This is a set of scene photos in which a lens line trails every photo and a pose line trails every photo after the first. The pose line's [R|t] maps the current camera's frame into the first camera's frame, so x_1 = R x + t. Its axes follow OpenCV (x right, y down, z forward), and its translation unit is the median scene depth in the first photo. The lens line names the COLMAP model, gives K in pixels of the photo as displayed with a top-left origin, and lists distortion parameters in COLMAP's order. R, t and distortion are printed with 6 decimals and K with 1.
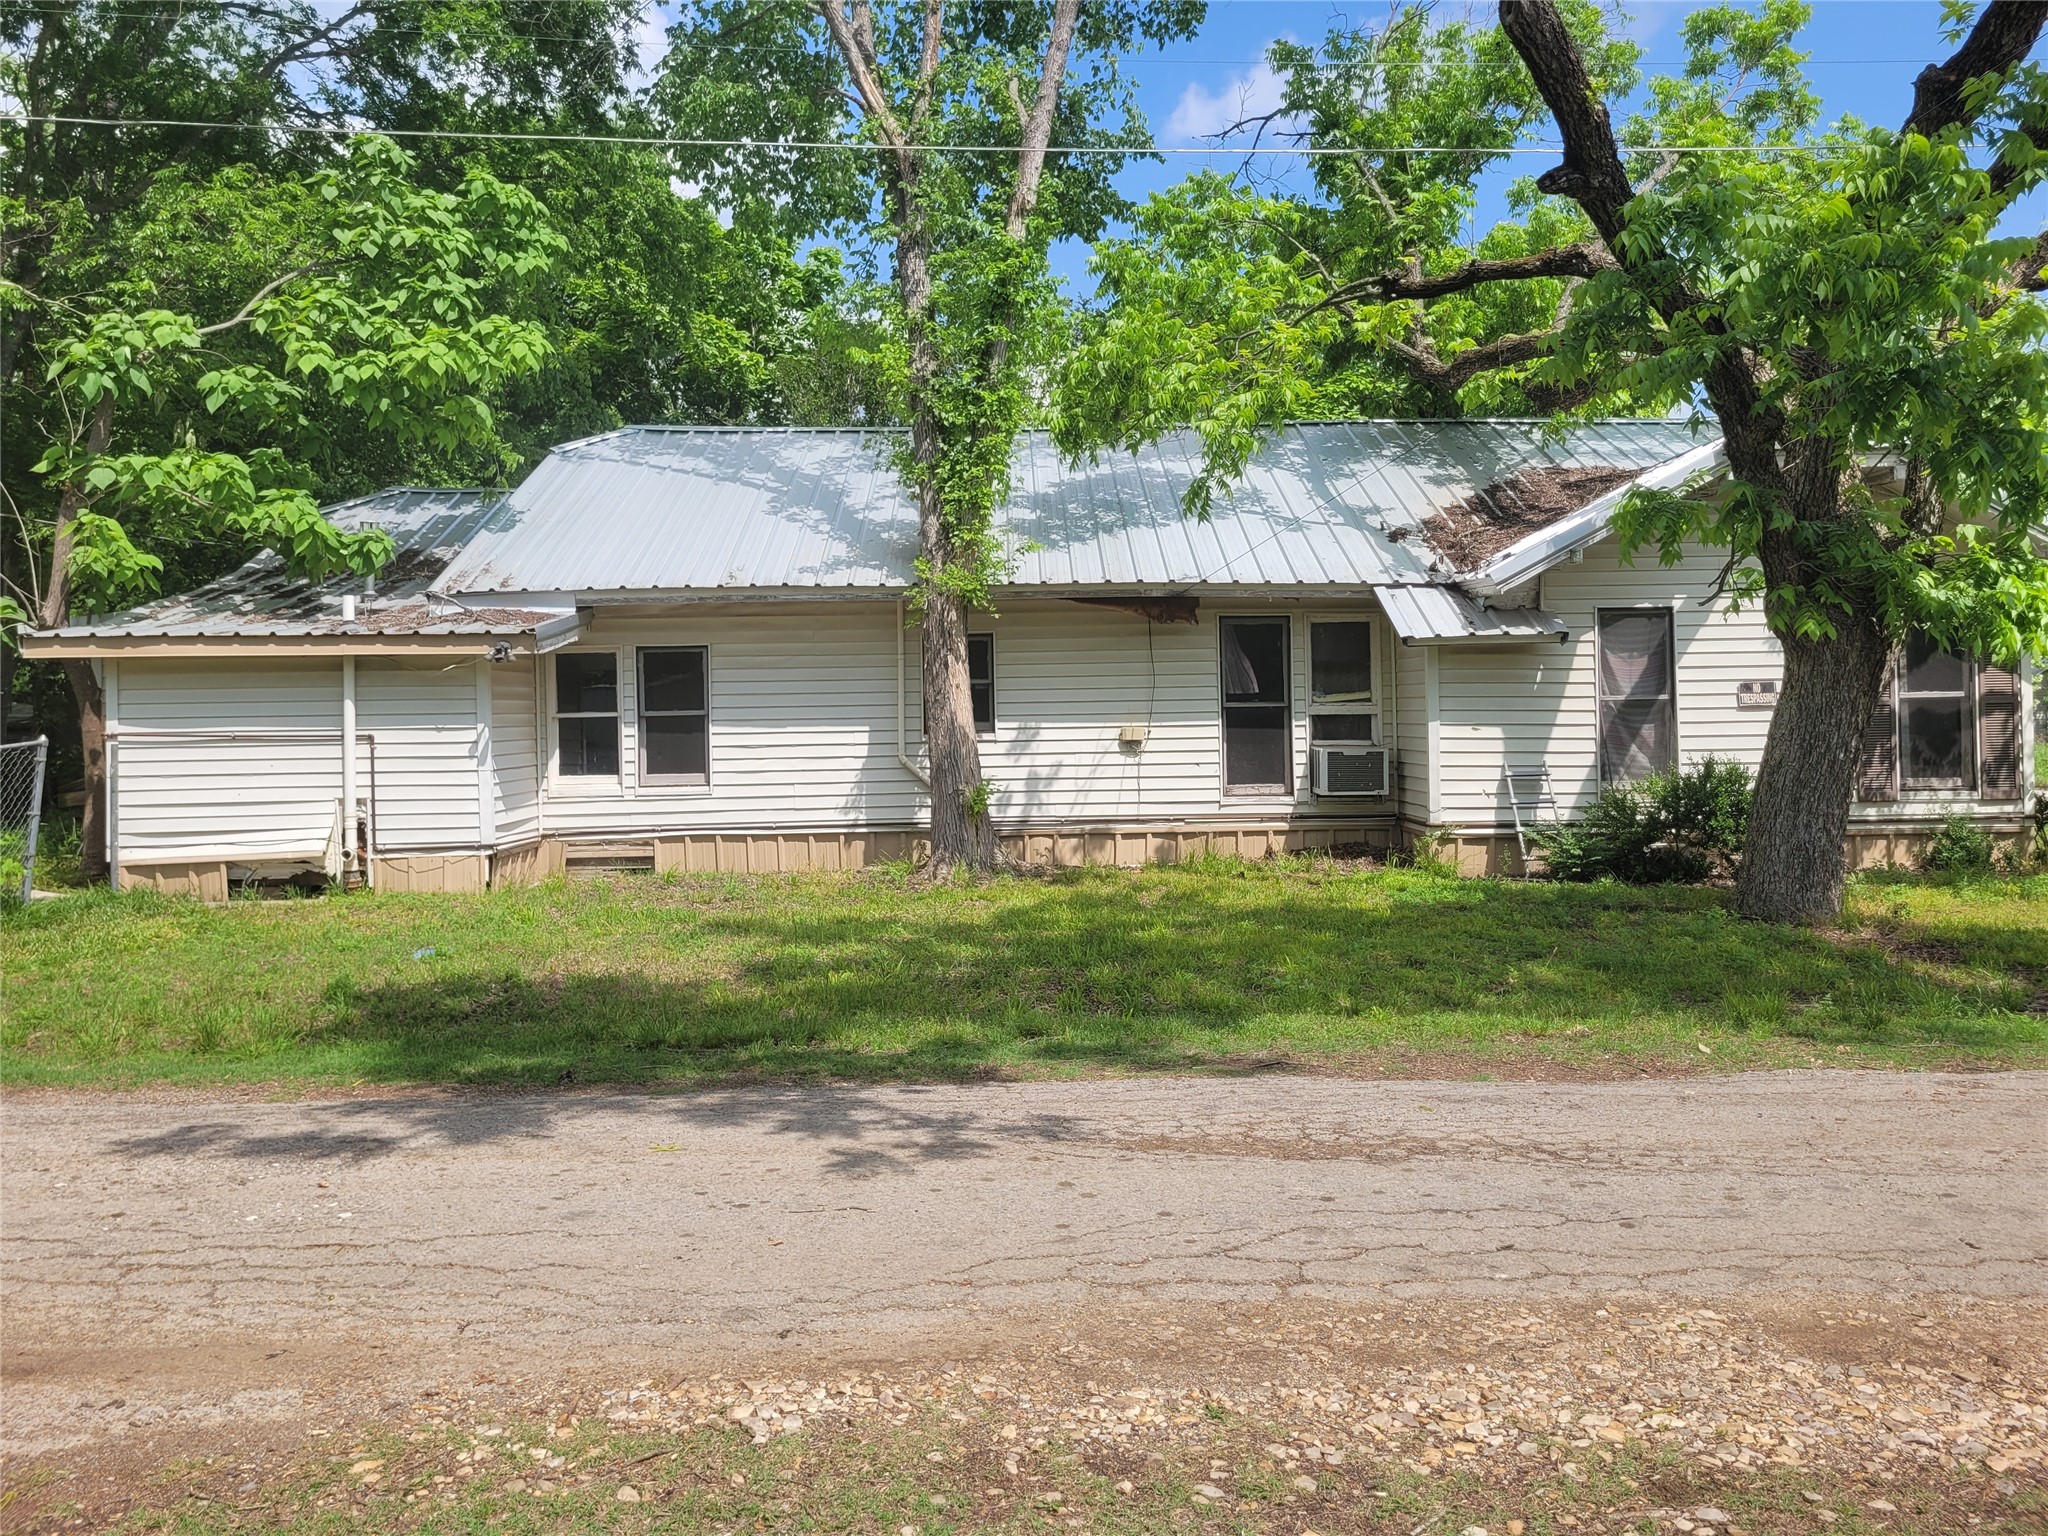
lens RADIAL K [[1561.1, 0, 1034.2], [0, 1561.1, 734.2], [0, 0, 1]] dist [0.057405, -0.056089]
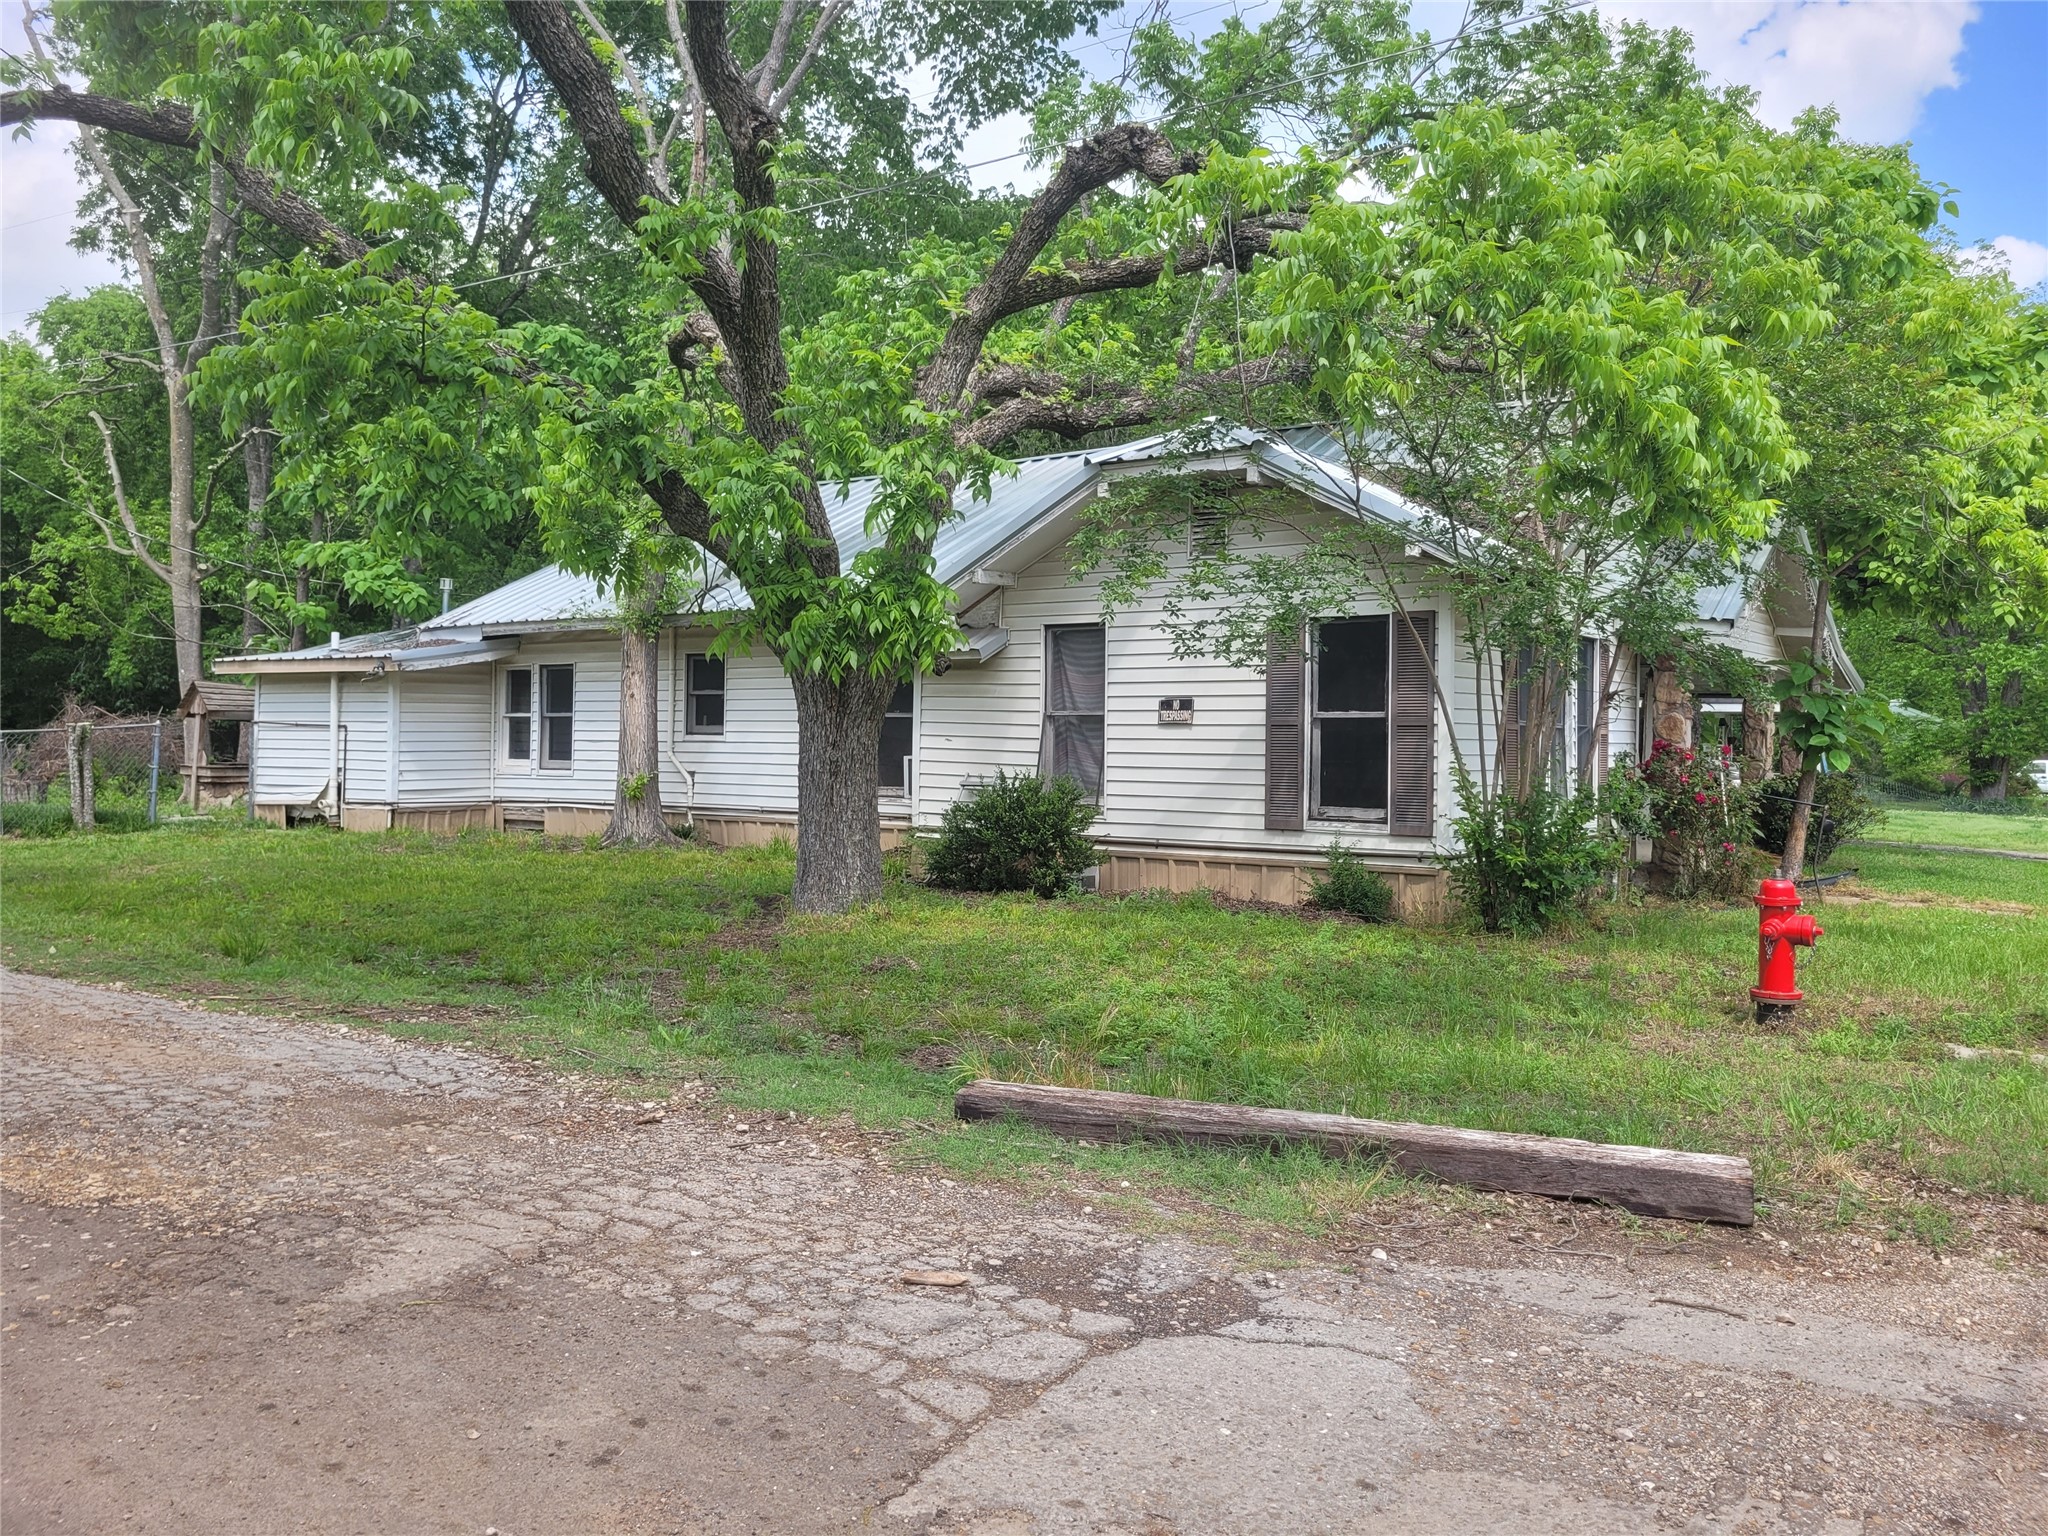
lens RADIAL K [[1561.1, 0, 1023.6], [0, 1561.1, 754.4], [0, 0, 1]] dist [0.057405, -0.056089]
pose [[0.801280, 0.030136, -0.597530, 0.955350], [-0.028116, 0.999524, 0.012707, -0.008587], [0.597628, 0.006619, 0.801746, 0.175585]]
